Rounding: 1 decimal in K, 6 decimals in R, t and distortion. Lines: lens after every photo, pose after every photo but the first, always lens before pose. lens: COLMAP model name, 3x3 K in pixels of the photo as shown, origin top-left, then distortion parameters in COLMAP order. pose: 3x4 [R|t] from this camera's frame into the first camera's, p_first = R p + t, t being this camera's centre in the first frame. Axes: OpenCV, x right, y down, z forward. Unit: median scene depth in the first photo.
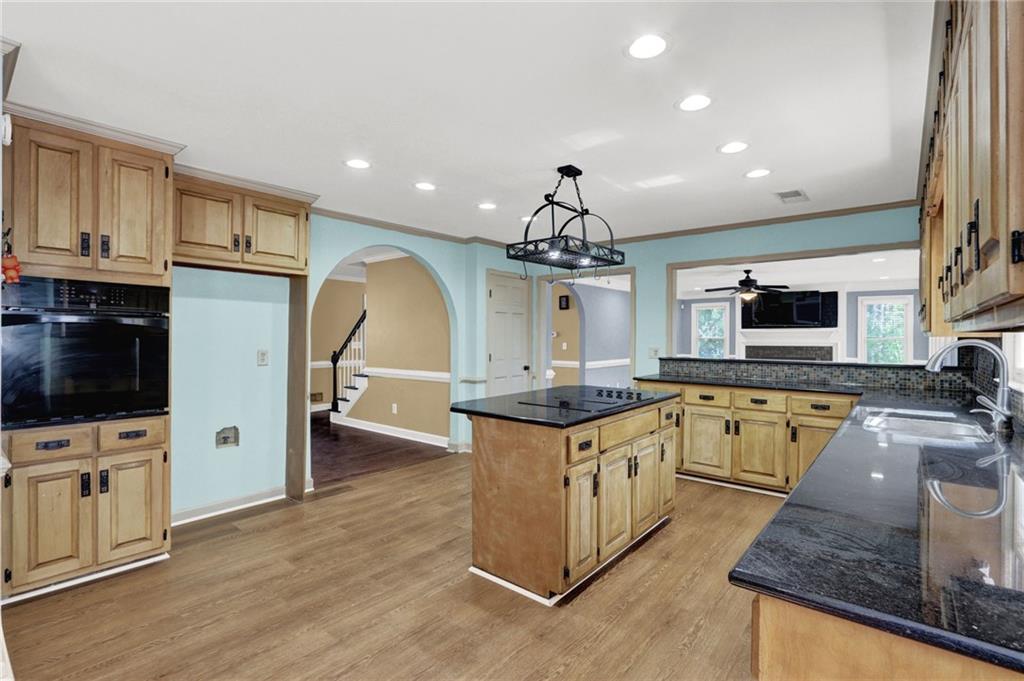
lens RADIAL K [[478.3, 0, 505.0], [0, 478.3, 337.7], [0, 0, 1]] dist [-0.016504, 0.002984]
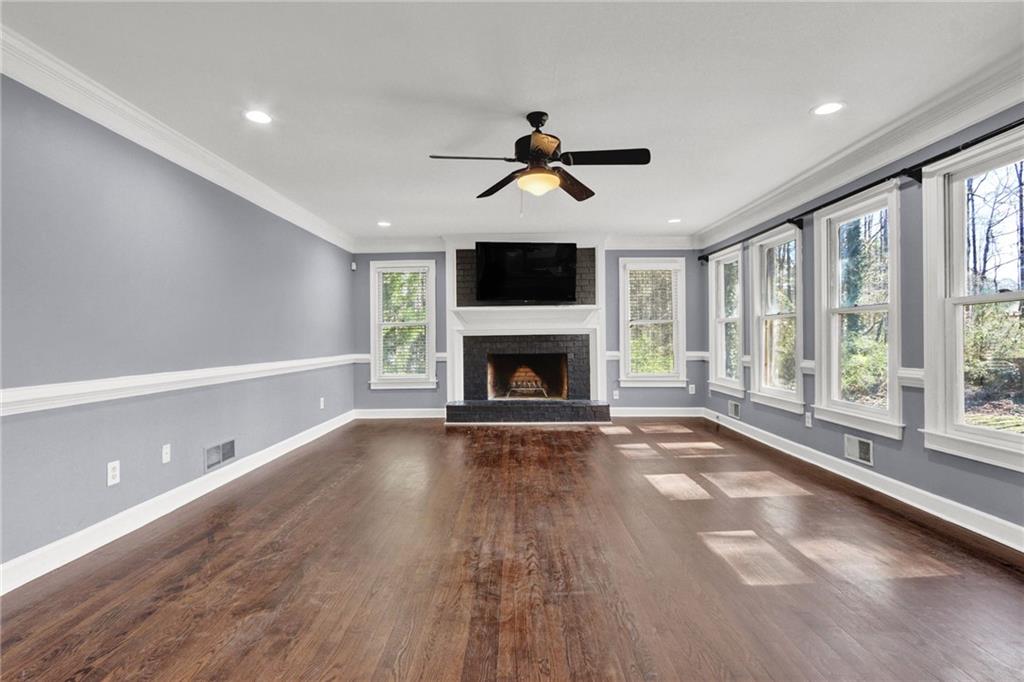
lens RADIAL K [[478.3, 0, 506.9], [0, 478.3, 336.3], [0, 0, 1]] dist [-0.016504, 0.002984]
pose [[0.778064, -0.003155, 0.628177, 0.399223], [0.011605, 0.999889, -0.009352, 0.051067], [-0.628077, 0.014567, 0.778014, 1.124707]]
